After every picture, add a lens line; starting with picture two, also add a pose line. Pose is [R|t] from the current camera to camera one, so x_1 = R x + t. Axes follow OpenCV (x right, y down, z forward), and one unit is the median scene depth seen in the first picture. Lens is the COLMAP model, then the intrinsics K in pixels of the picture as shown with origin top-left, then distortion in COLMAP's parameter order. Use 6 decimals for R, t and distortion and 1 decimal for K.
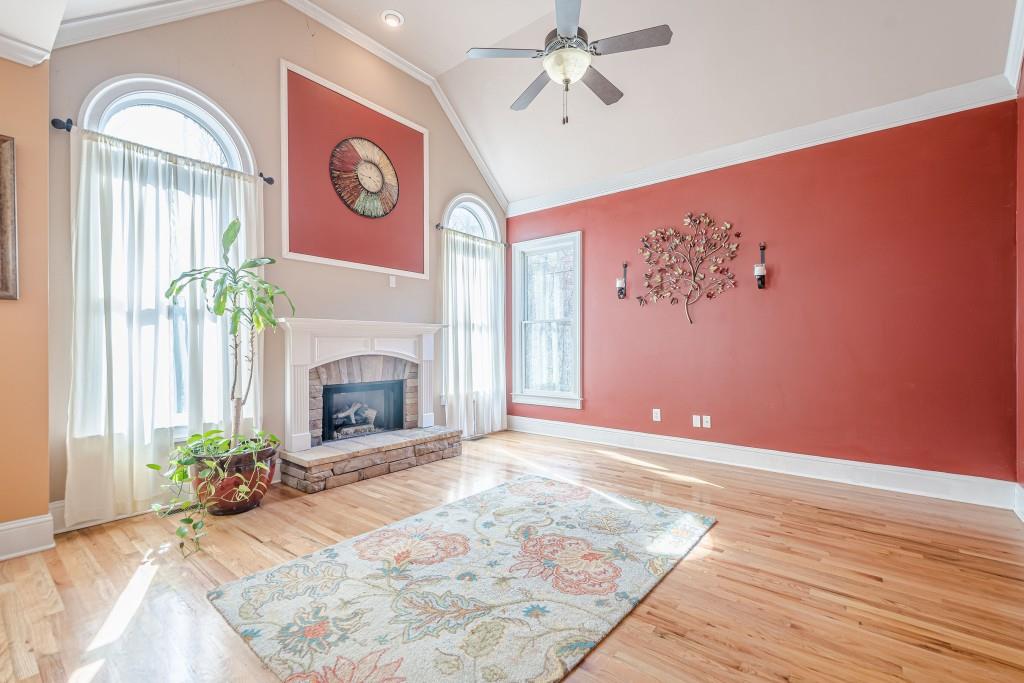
lens RADIAL K [[449.8, 0, 506.6], [0, 449.8, 344.2], [0, 0, 1]] dist [0.018919, -0.006533]
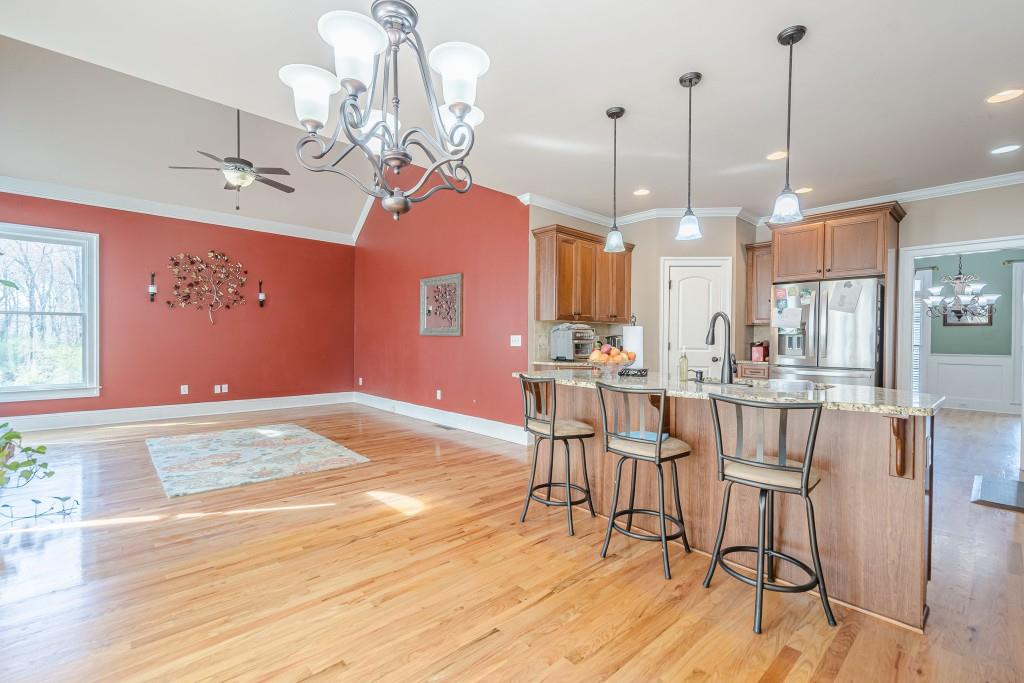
lens RADIAL K [[449.8, 0, 506.6], [0, 449.8, 344.2], [0, 0, 1]] dist [0.018919, -0.006533]
pose [[0.141781, -0.008638, 0.989860, -0.910169], [-0.007765, 0.999921, 0.009838, -0.002504], [-0.989868, -0.009081, 0.141703, -0.164134]]
